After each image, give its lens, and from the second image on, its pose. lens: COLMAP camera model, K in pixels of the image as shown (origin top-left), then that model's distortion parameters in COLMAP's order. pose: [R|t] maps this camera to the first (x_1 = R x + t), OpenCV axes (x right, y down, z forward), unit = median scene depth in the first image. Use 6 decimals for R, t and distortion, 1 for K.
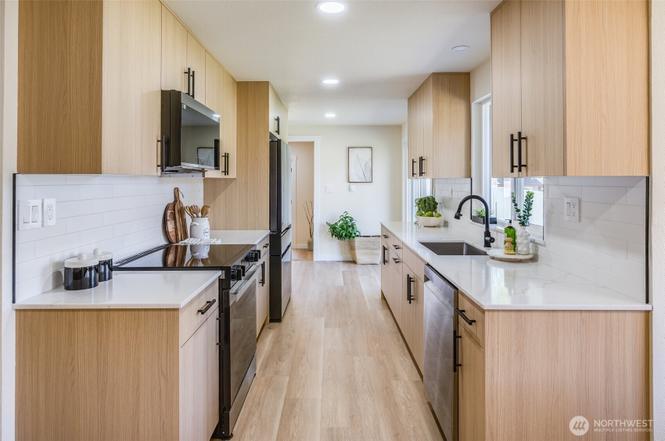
lens RADIAL K [[402.7, 0, 337.0], [0, 402.7, 179.7], [0, 0, 1]] dist [-0.007505, 0.002726]
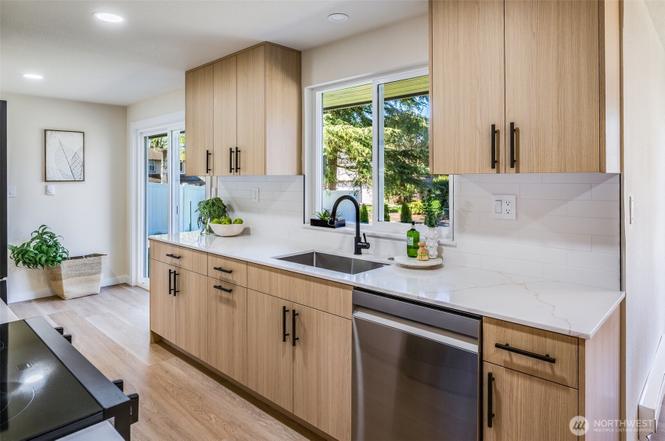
lens RADIAL K [[402.7, 0, 328.3], [0, 402.7, 178.3], [0, 0, 1]] dist [-0.007505, 0.002726]
pose [[0.693195, -0.001770, 0.720748, -0.277081], [0.000749, 0.999998, 0.001735, 0.000989], [-0.720750, -0.000663, 0.693195, 0.410601]]
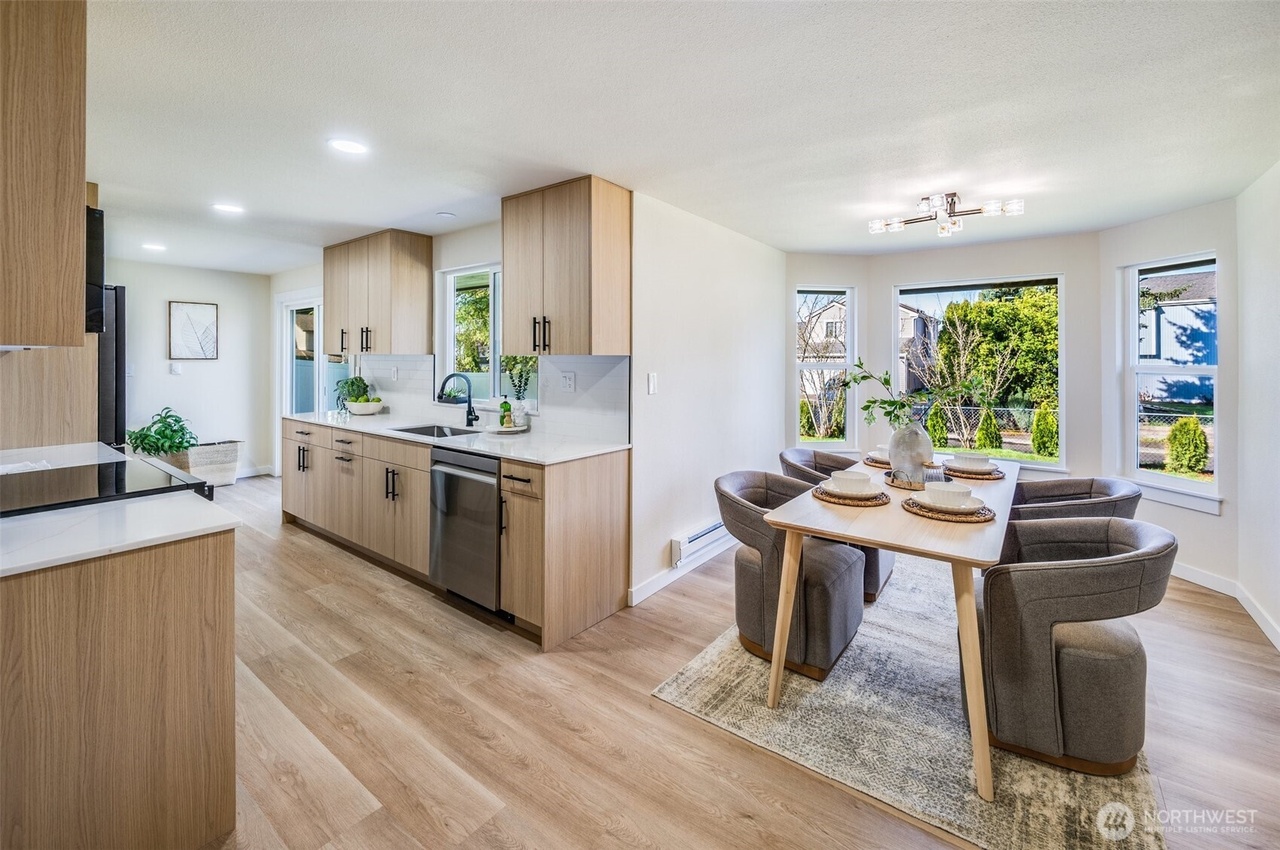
lens RADIAL K [[528.0, 0, 639.0], [0, 528.0, 360.6], [0, 0, 1]] dist [-0.002471, -0.000153]
pose [[0.614829, -0.001541, 0.788659, -0.351708], [-0.005809, 0.999962, 0.006482, -0.001283], [-0.788639, -0.008566, 0.614796, -0.095868]]
